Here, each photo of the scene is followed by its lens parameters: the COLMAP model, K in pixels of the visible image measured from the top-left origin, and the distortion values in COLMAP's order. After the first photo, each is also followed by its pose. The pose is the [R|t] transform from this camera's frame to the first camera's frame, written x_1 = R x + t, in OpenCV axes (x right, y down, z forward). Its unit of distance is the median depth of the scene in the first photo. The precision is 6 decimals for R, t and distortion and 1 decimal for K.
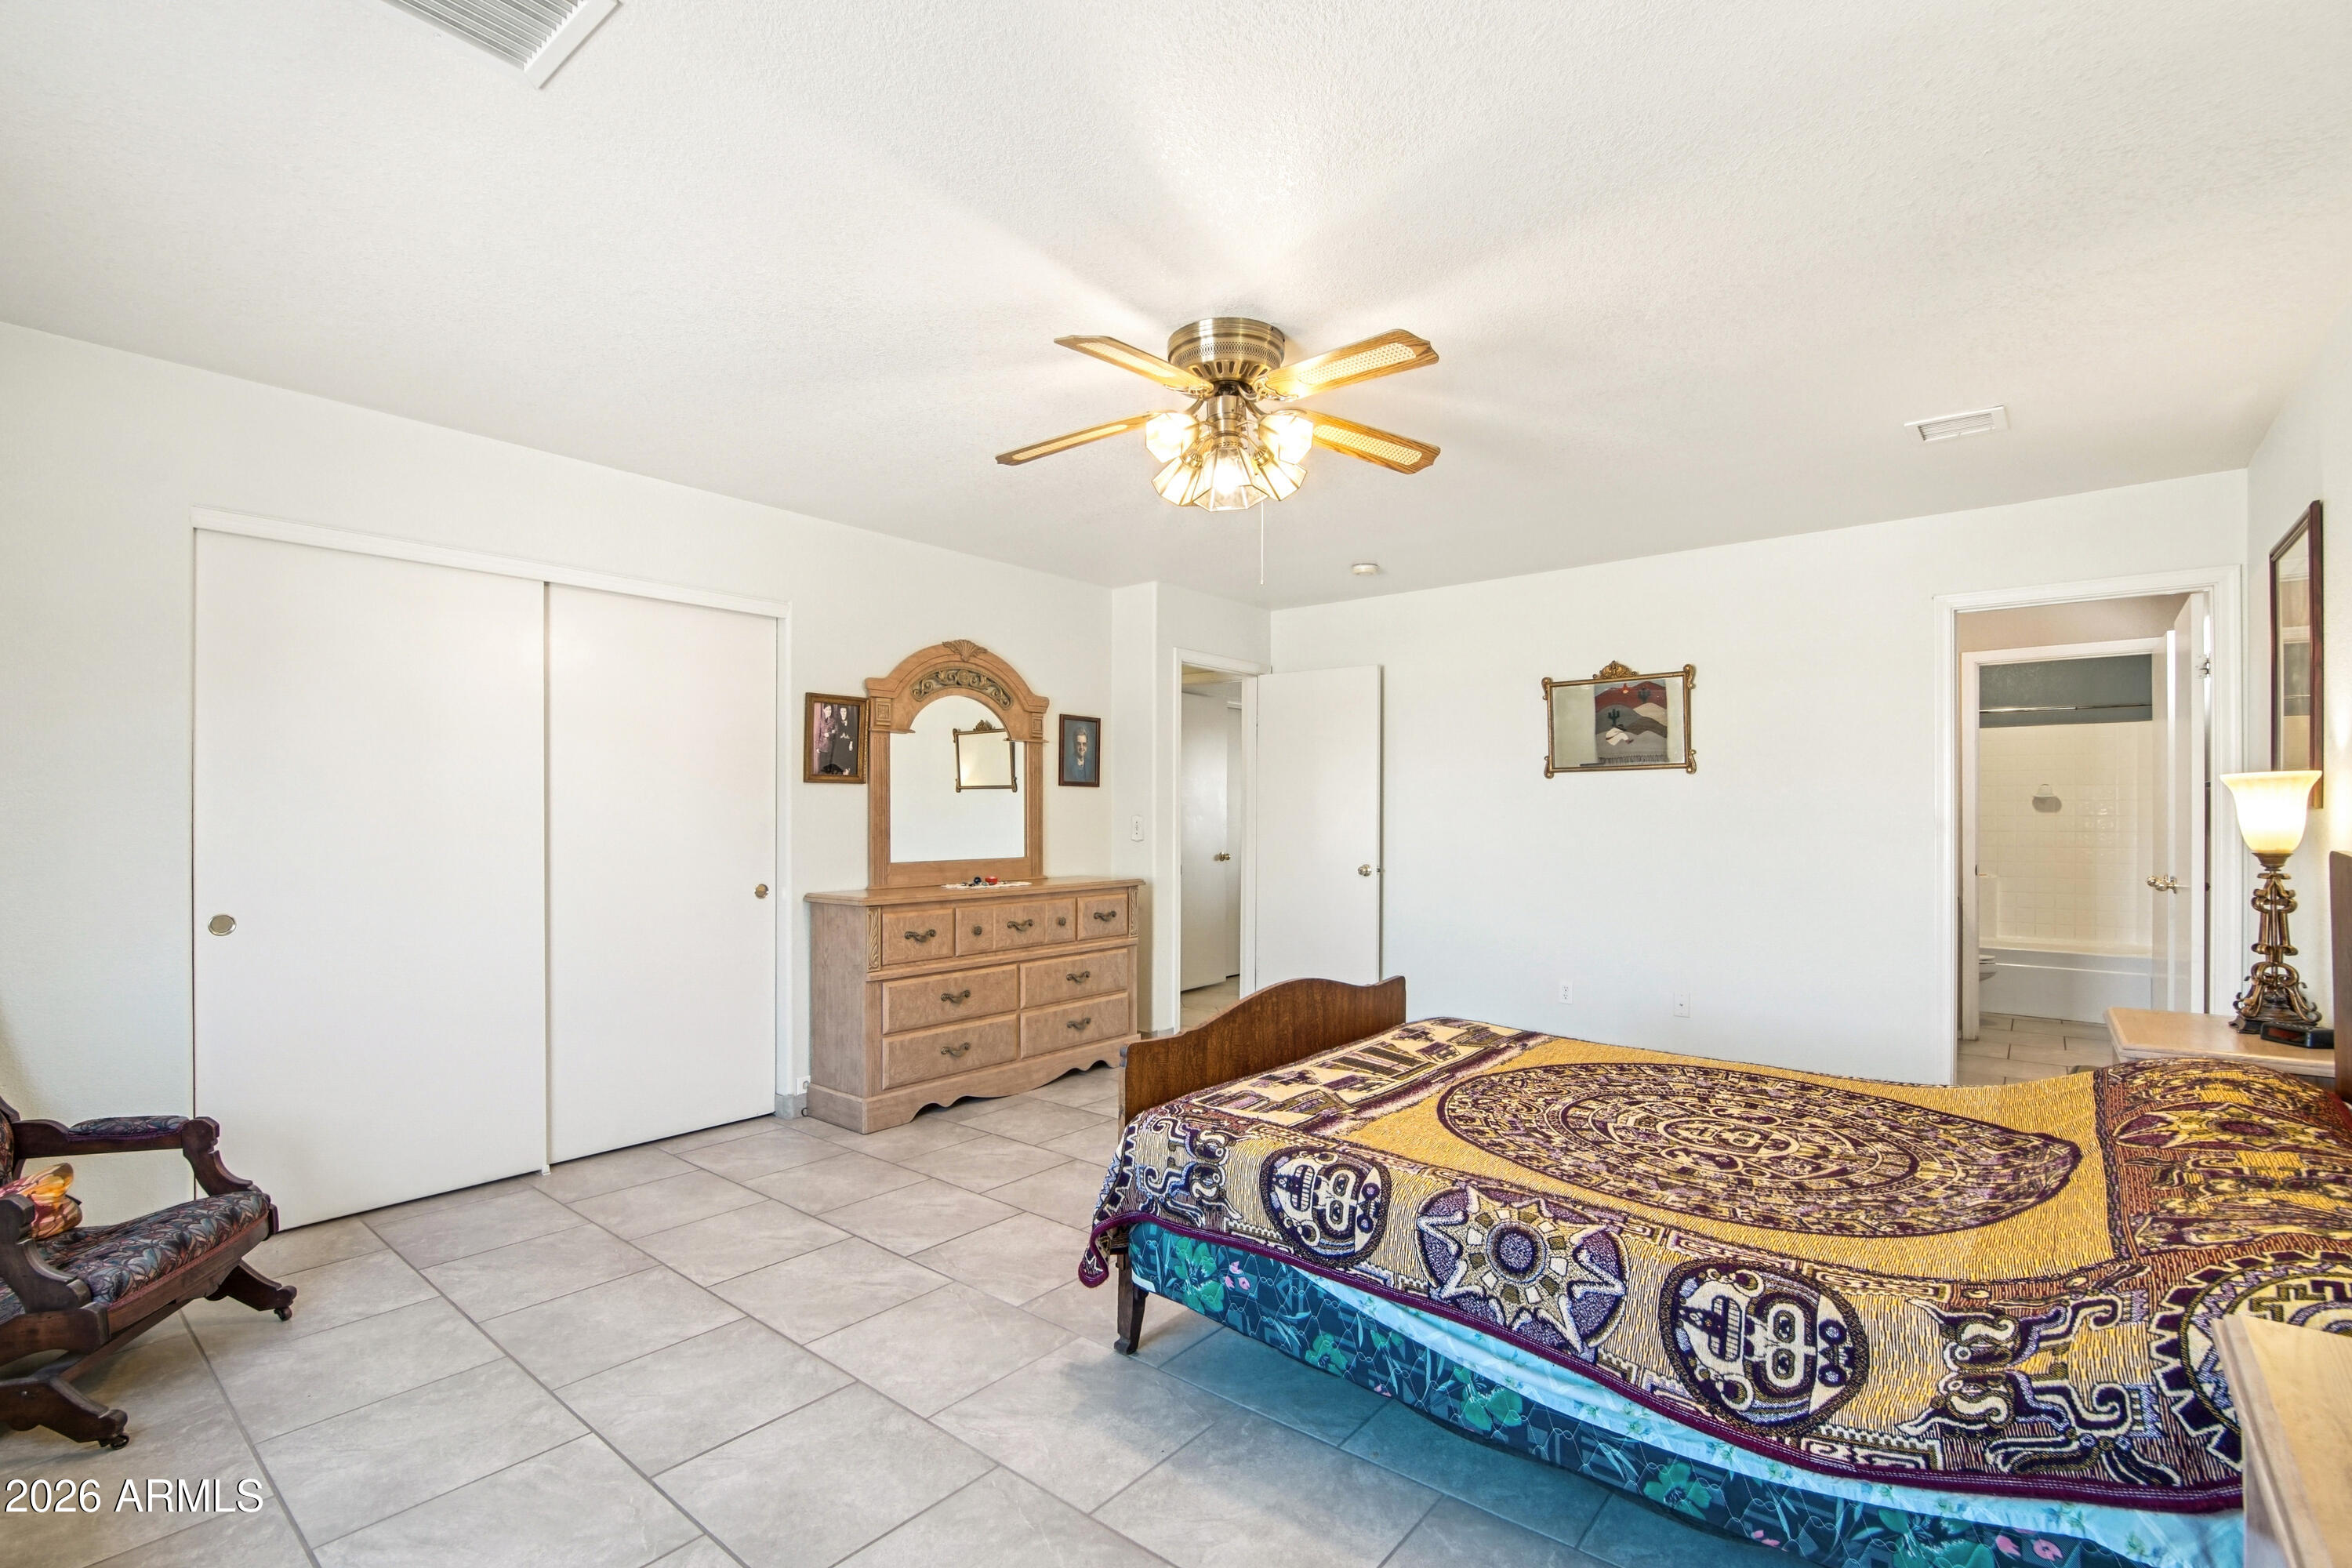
lens RADIAL K [[1055.8, 0, 1188.1], [0, 1055.8, 817.4], [0, 0, 1]] dist [-0.017740, -0.000621]
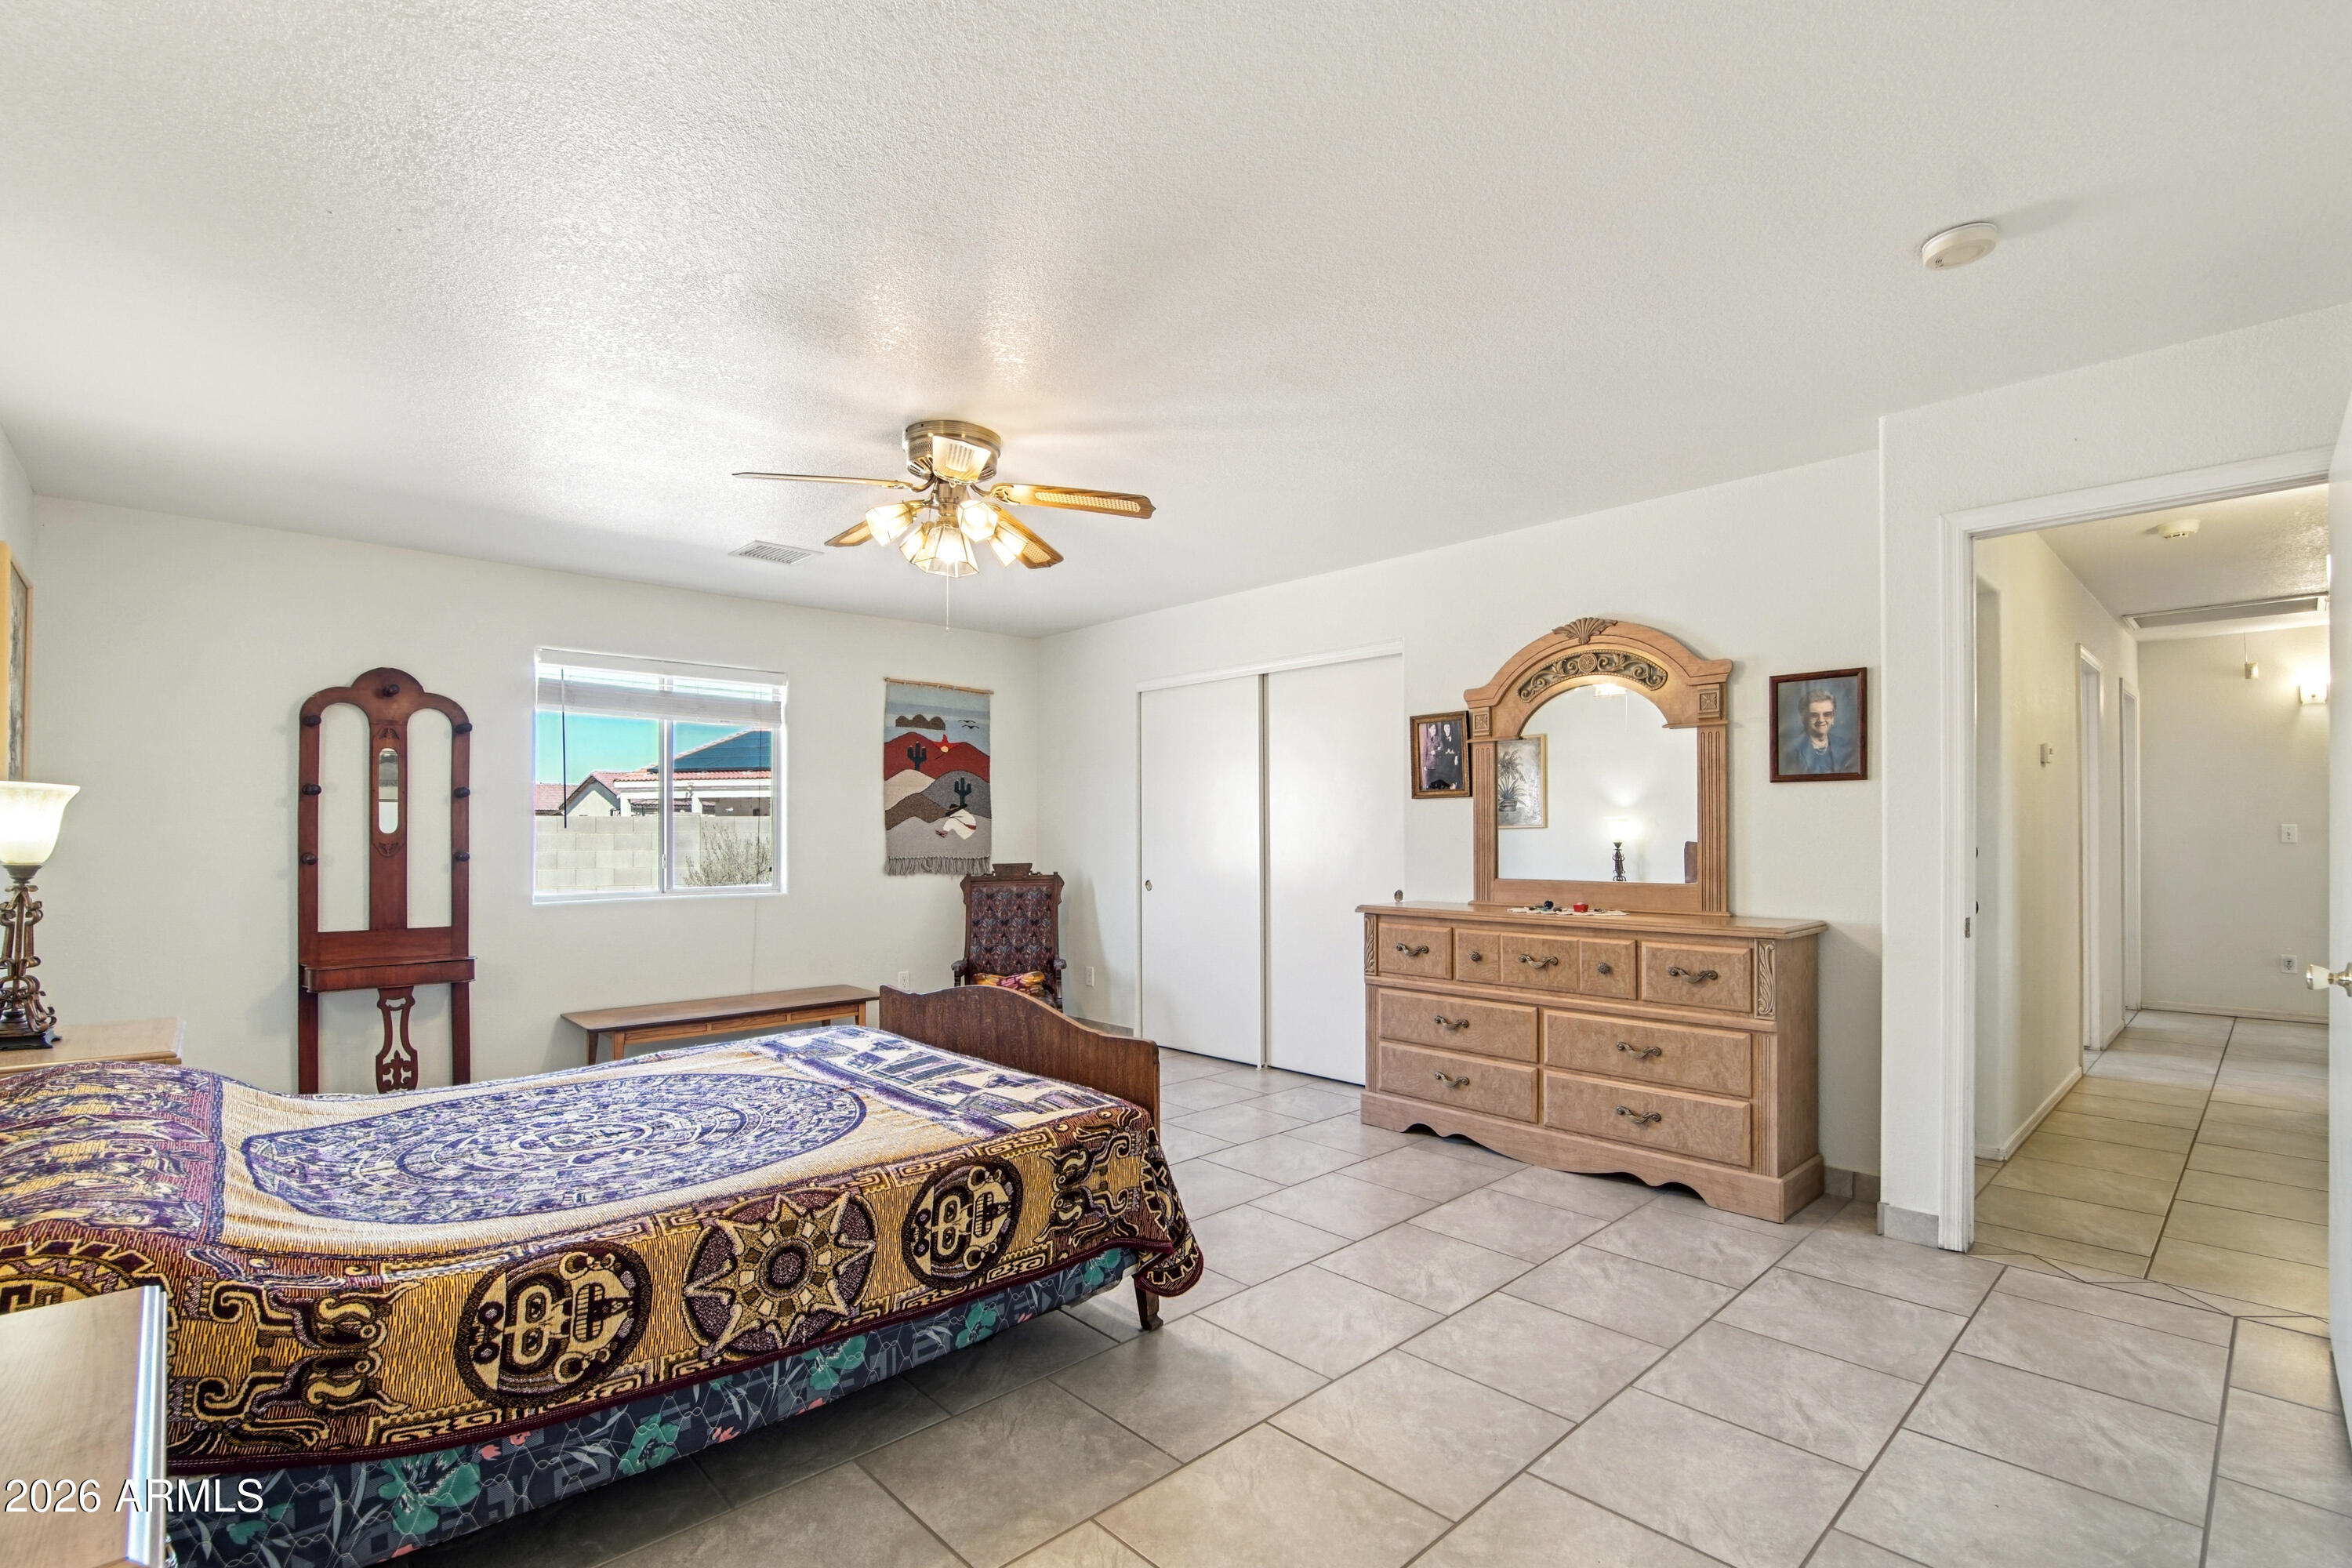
lens RADIAL K [[1055.8, 0, 1138.3], [0, 1055.8, 826.7], [0, 0, 1]] dist [-0.017740, -0.000621]
pose [[-0.150184, -0.005639, -0.988642, 0.753335], [0.002558, 0.999978, -0.006092, 0.001574], [0.988655, -0.003444, -0.150167, 0.878108]]
